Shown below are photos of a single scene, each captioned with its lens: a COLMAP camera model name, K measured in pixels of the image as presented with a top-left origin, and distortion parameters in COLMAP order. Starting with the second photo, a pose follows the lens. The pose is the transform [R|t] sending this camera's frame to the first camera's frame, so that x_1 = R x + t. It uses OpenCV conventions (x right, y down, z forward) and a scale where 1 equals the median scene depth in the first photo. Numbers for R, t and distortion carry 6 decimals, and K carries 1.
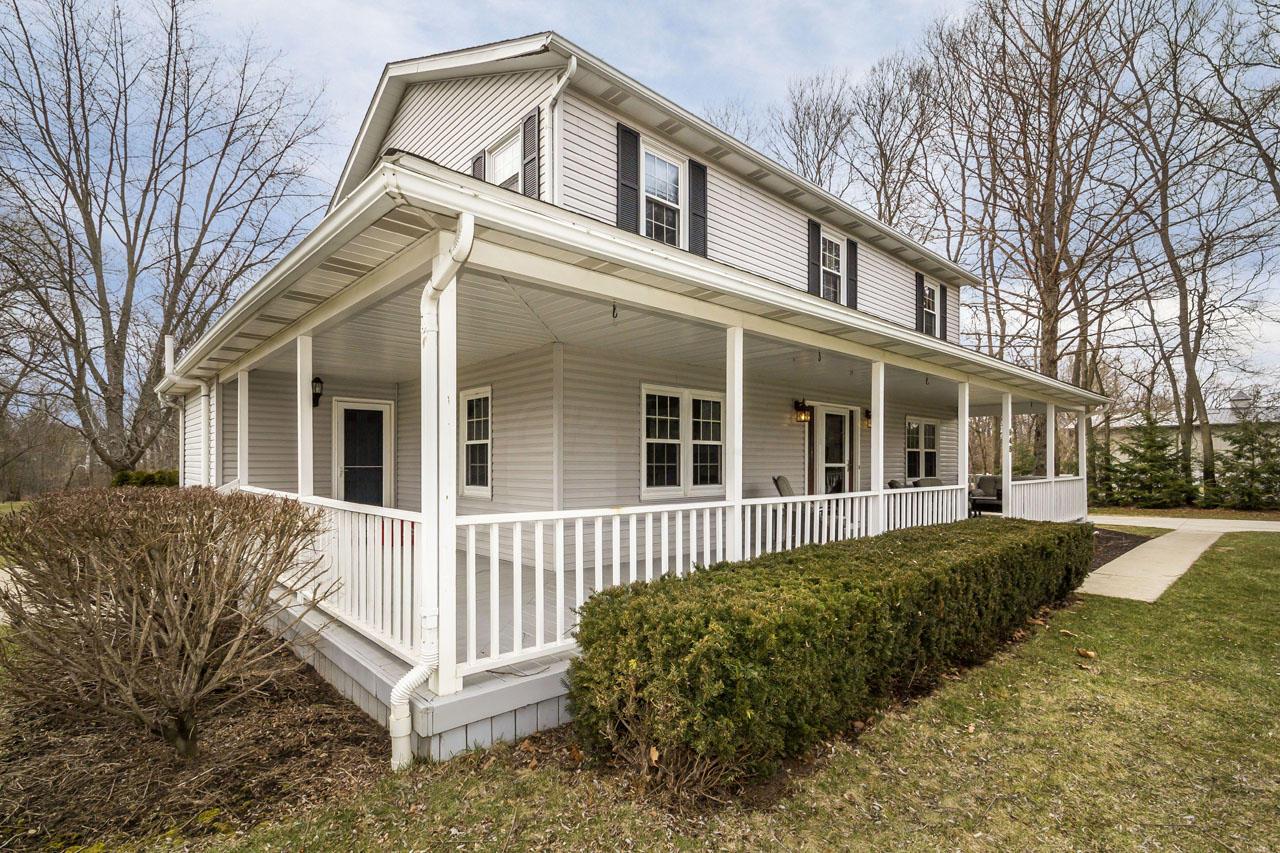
lens RADIAL K [[601.7, 0, 647.2], [0, 601.7, 461.4], [0, 0, 1]] dist [-0.004238, -0.001406]
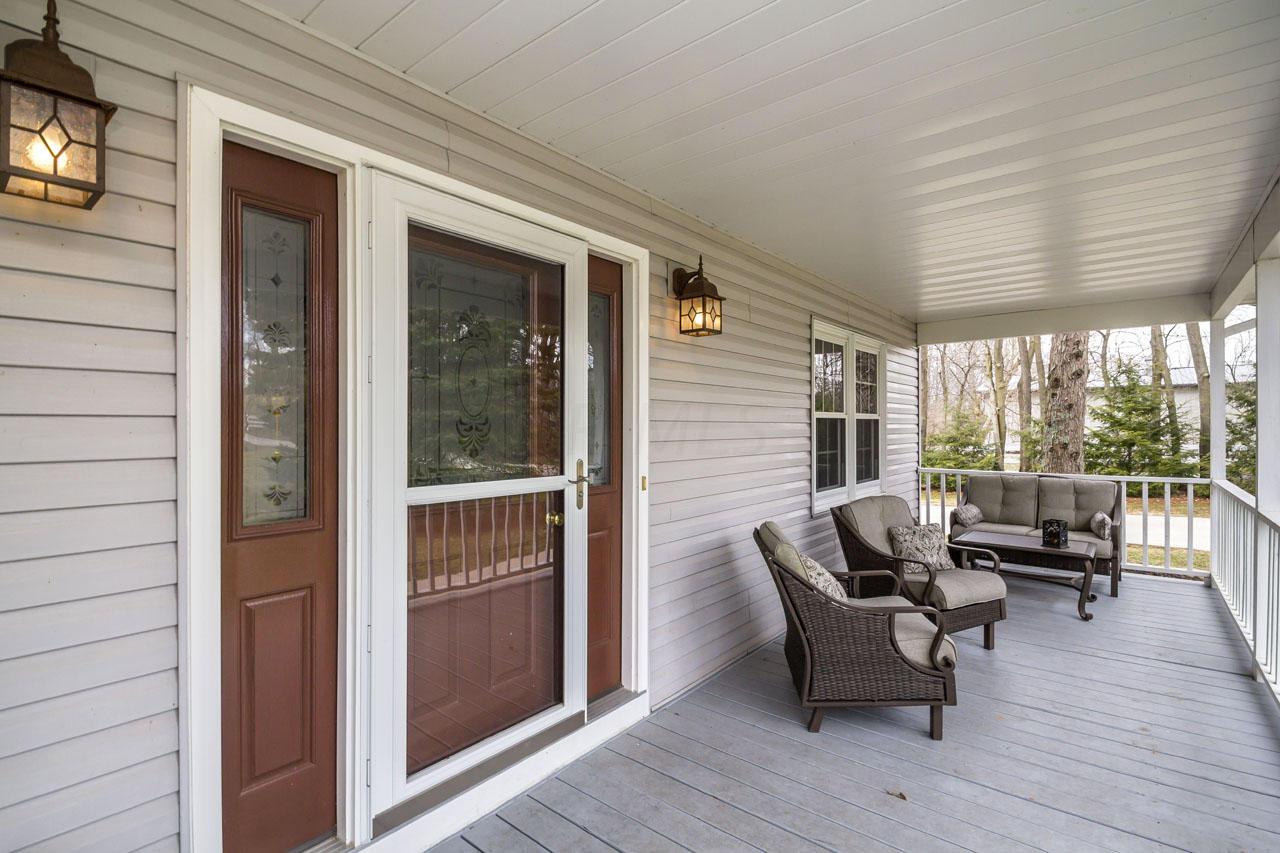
lens RADIAL K [[601.7, 0, 639.8], [0, 601.7, 427.1], [0, 0, 1]] dist [-0.004238, -0.001406]
pose [[0.991112, -0.006226, 0.132882, 0.260211], [0.006376, 0.999979, -0.000700, -0.011446], [-0.132875, 0.001541, 0.991132, 0.609855]]
